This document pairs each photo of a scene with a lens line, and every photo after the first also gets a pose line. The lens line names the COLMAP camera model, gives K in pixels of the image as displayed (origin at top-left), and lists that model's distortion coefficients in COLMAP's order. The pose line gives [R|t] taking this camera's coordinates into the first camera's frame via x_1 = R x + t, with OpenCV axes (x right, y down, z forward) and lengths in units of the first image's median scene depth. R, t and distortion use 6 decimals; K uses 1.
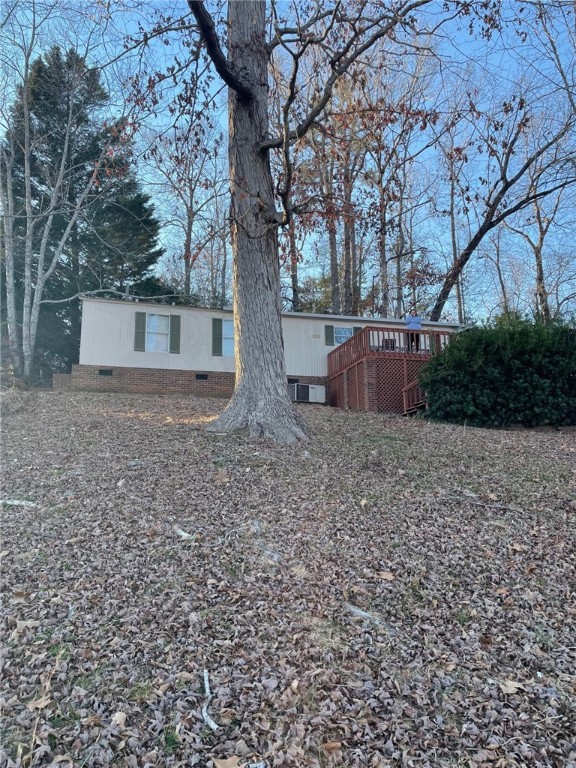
lens RADIAL K [[556.4, 0, 288.0], [0, 556.4, 384.0], [0, 0, 1]] dist [0.121466, -0.111984]
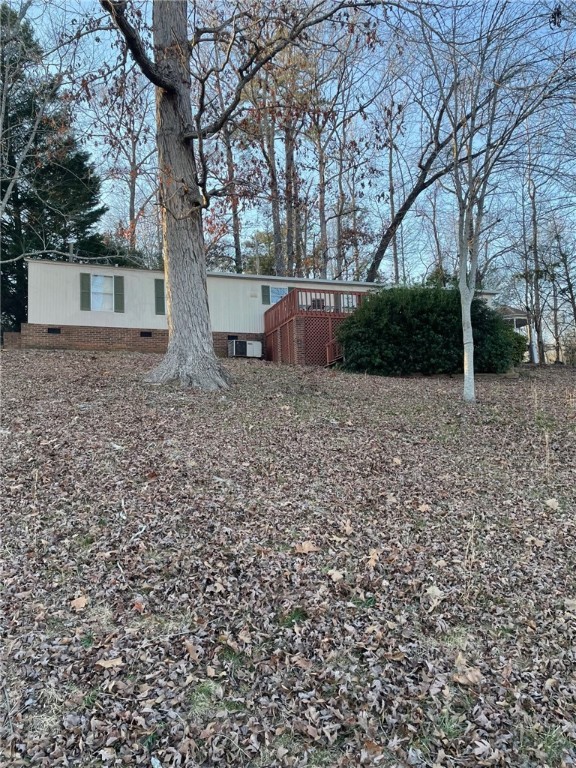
lens RADIAL K [[556.4, 0, 288.0], [0, 556.4, 384.0], [0, 0, 1]] dist [0.121466, -0.111984]
pose [[0.996787, -0.015862, 0.078518, 0.034048], [0.009357, 0.996544, 0.082534, -0.004195], [-0.079556, -0.081534, 0.993490, -0.114533]]
